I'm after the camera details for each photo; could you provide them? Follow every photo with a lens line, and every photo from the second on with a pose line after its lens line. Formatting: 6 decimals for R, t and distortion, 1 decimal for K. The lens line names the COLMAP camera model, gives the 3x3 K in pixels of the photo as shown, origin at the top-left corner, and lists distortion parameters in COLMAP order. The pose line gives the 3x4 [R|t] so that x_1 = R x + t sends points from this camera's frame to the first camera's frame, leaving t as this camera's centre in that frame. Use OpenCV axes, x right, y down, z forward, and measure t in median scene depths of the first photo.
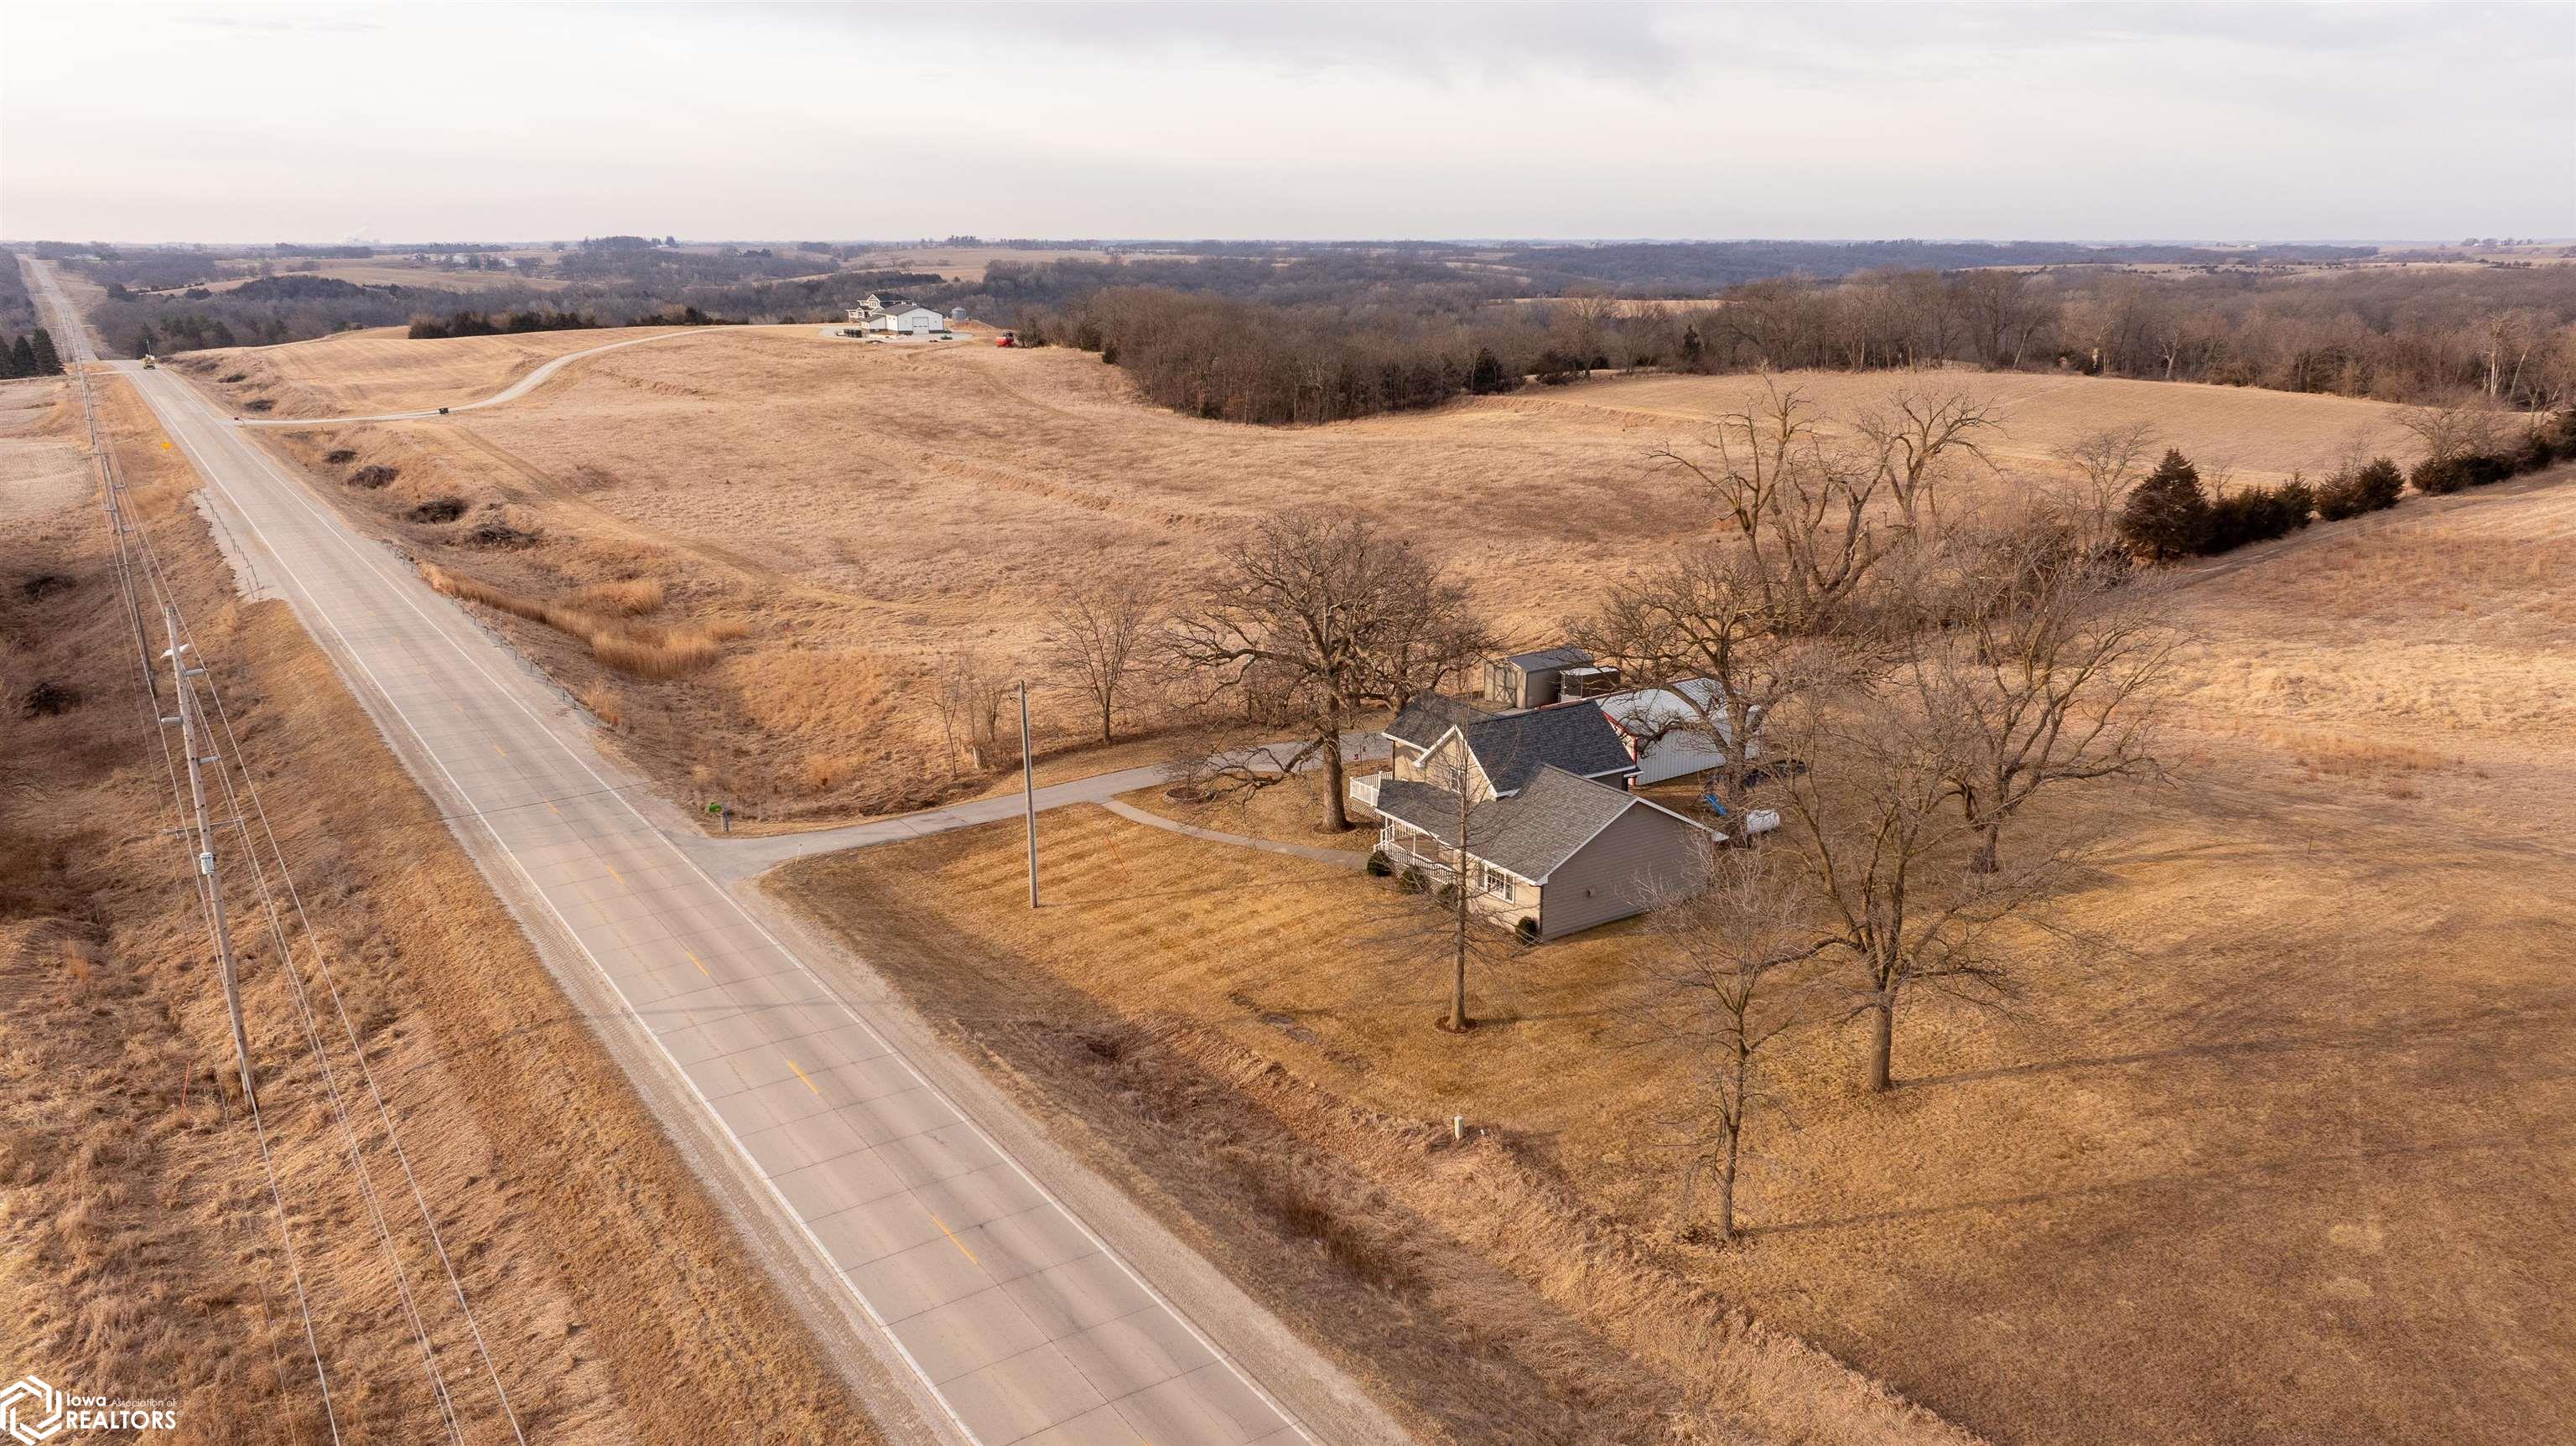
lens RADIAL K [[1818.3, 0, 1285.0], [0, 1818.3, 728.3], [0, 0, 1]] dist [-0.040643, 0.042098]
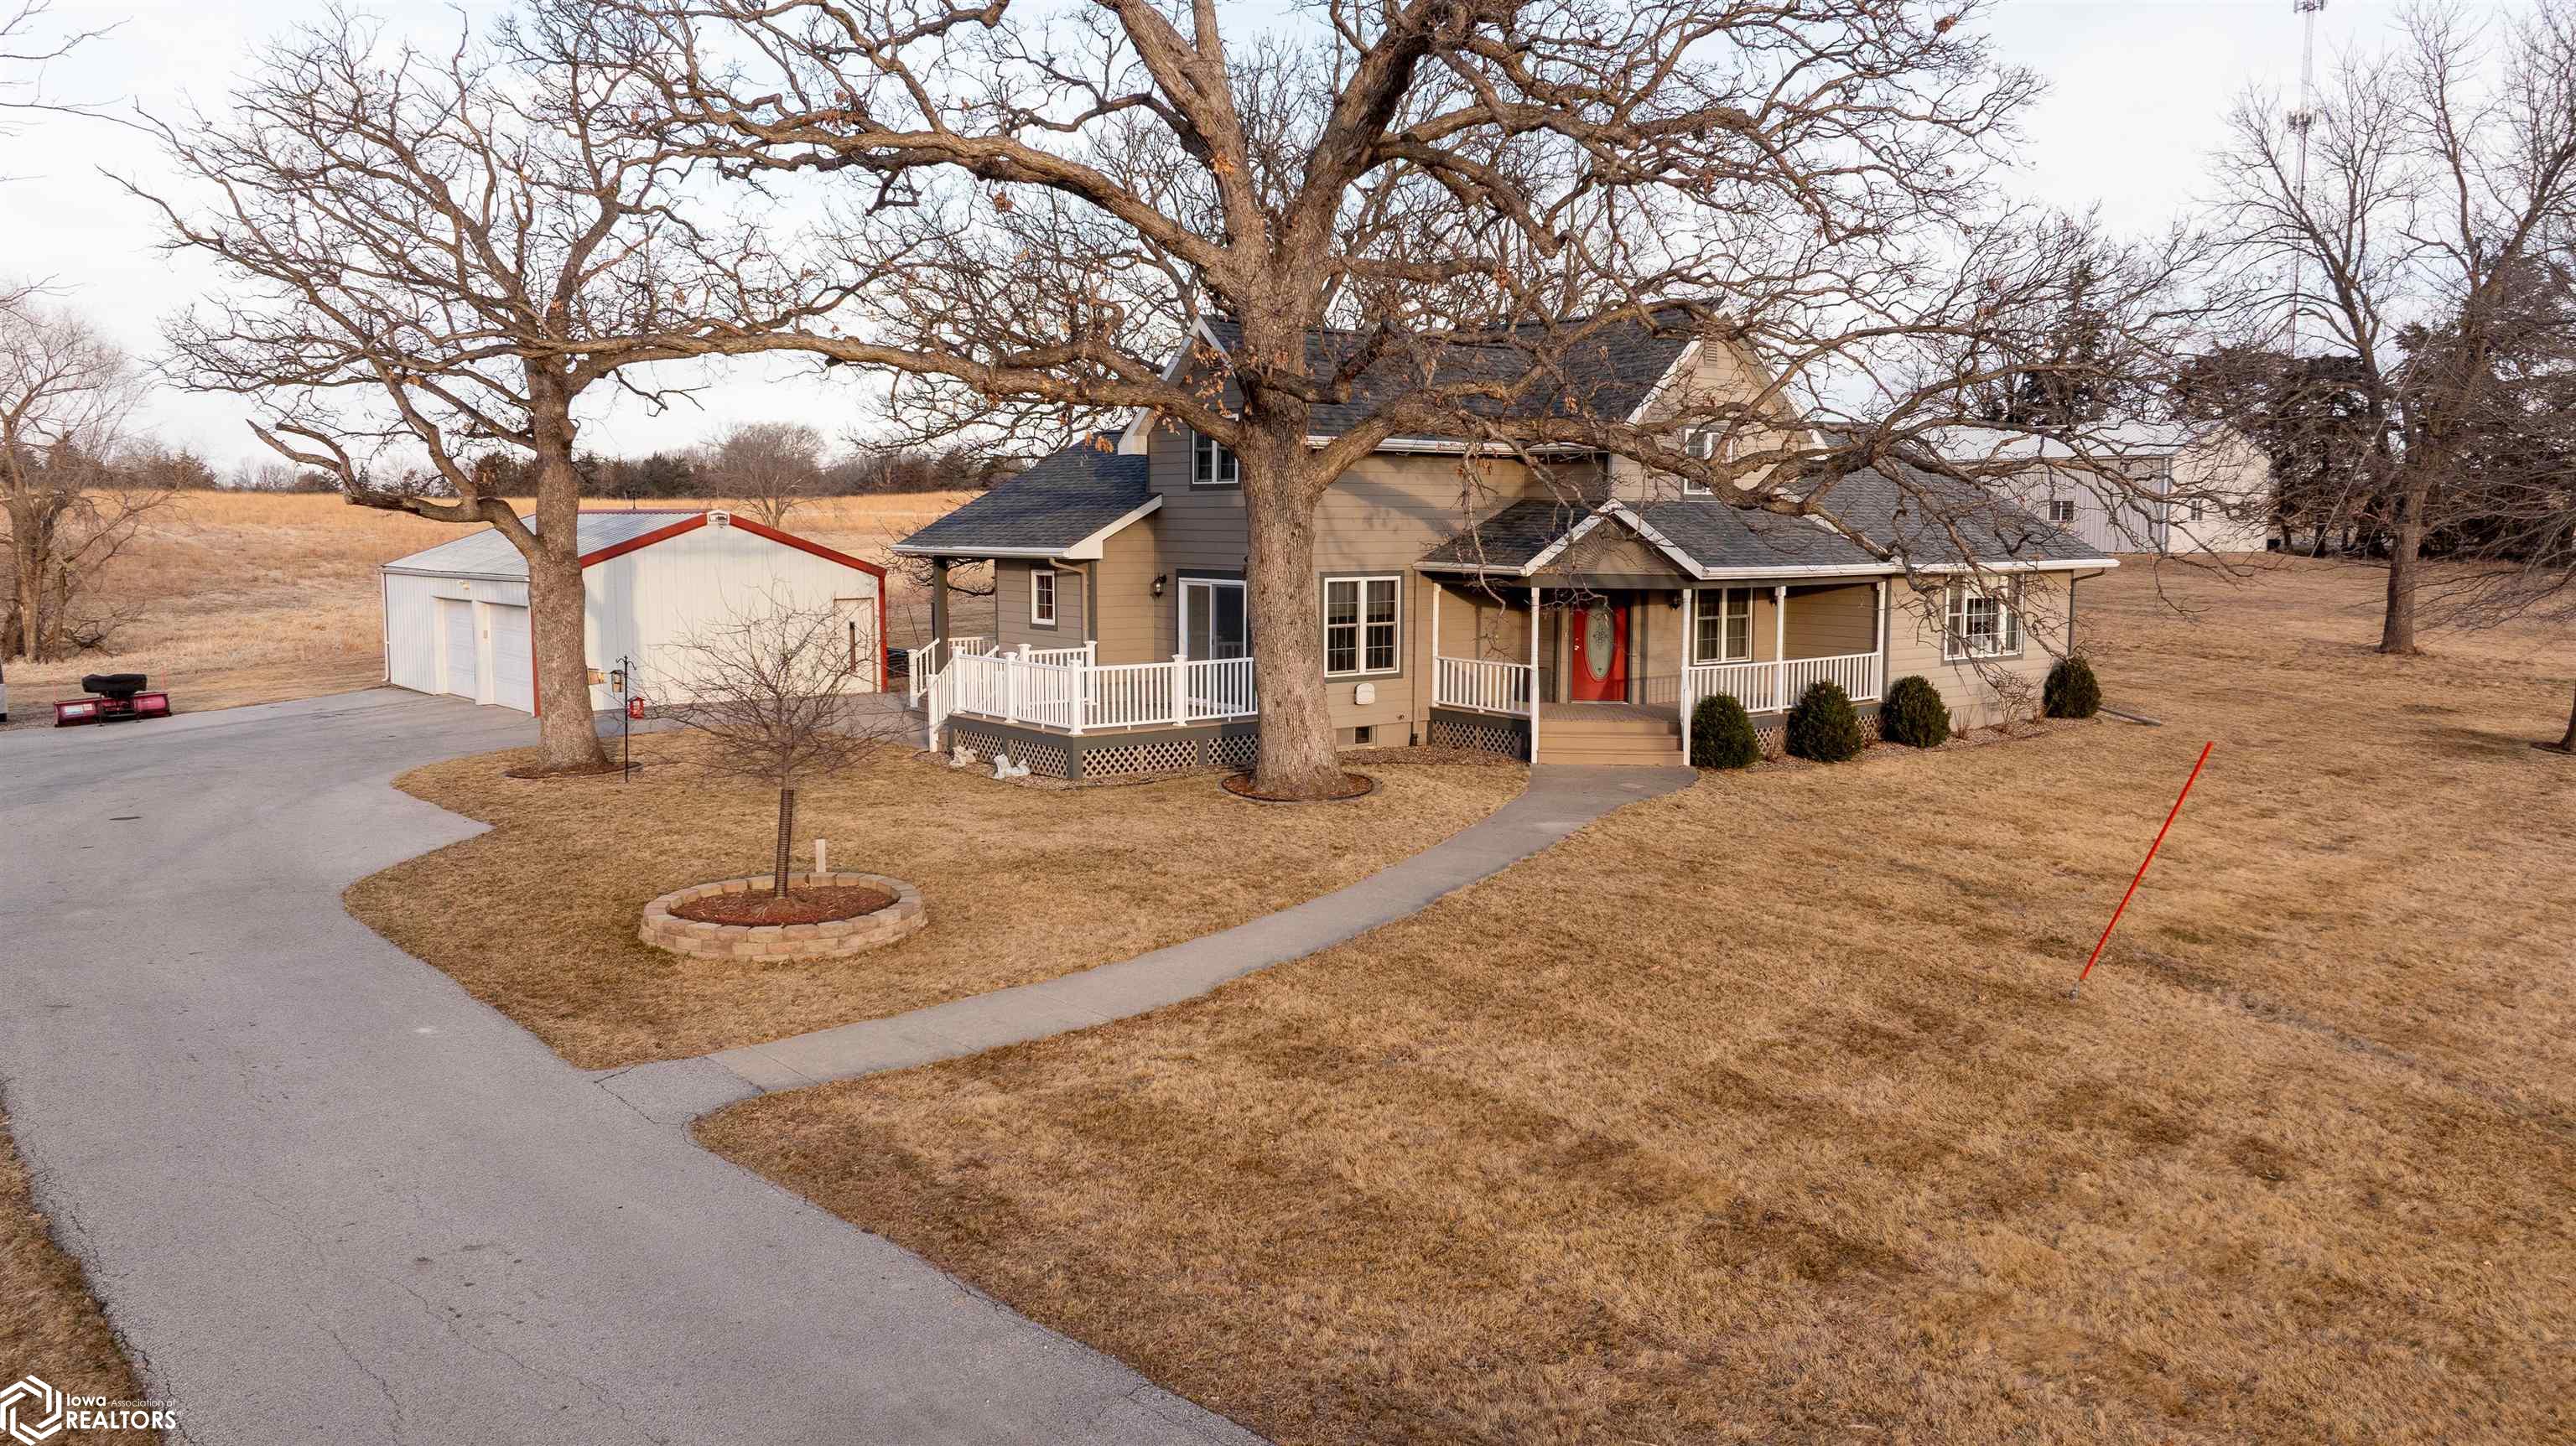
lens RADIAL K [[1818.3, 0, 1310.6], [0, 1818.3, 721.7], [0, 0, 1]] dist [-0.040643, 0.042098]
pose [[-0.099892, -0.107123, 0.989215, -0.119065], [0.257819, 0.957446, 0.129718, 0.004635], [-0.961016, 0.267996, -0.068023, 0.488002]]
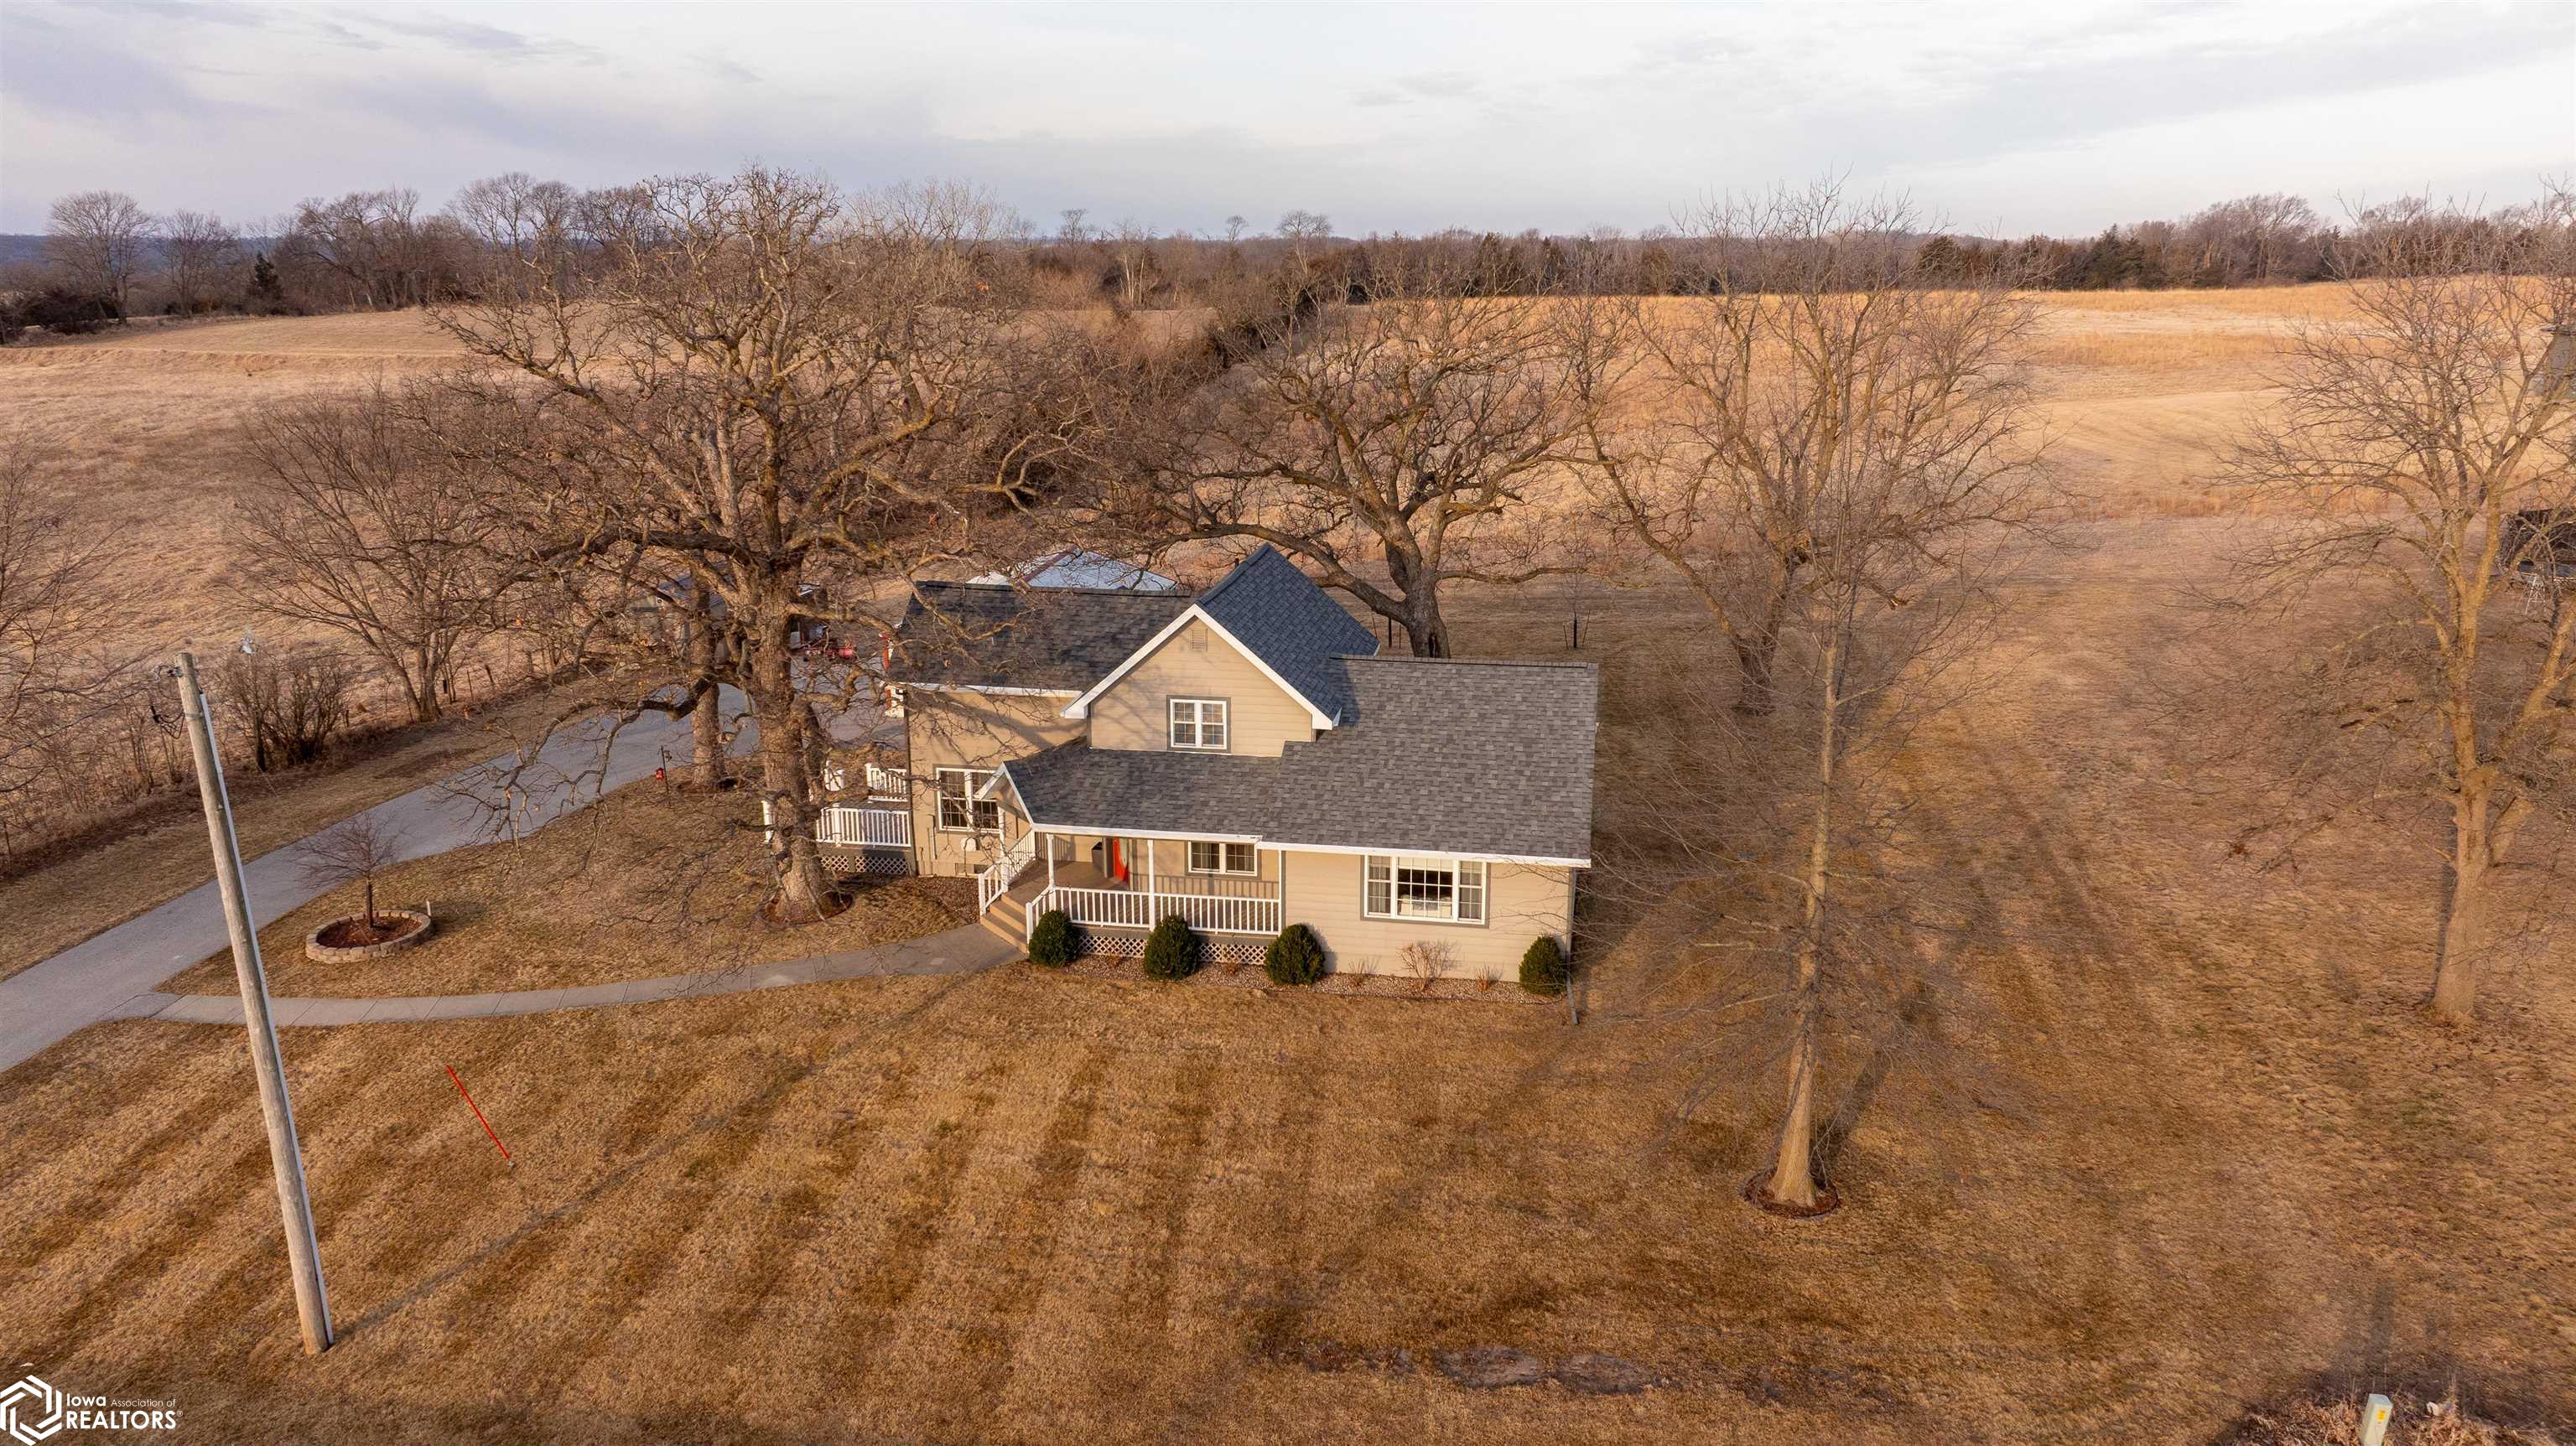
lens RADIAL K [[1818.3, 0, 1301.6], [0, 1818.3, 717.9], [0, 0, 1]] dist [-0.040643, 0.042098]
pose [[0.677324, -0.183157, 0.712520, -0.099994], [0.188124, 0.979433, 0.072937, -0.001075], [-0.711225, 0.084640, 0.697850, 0.280540]]
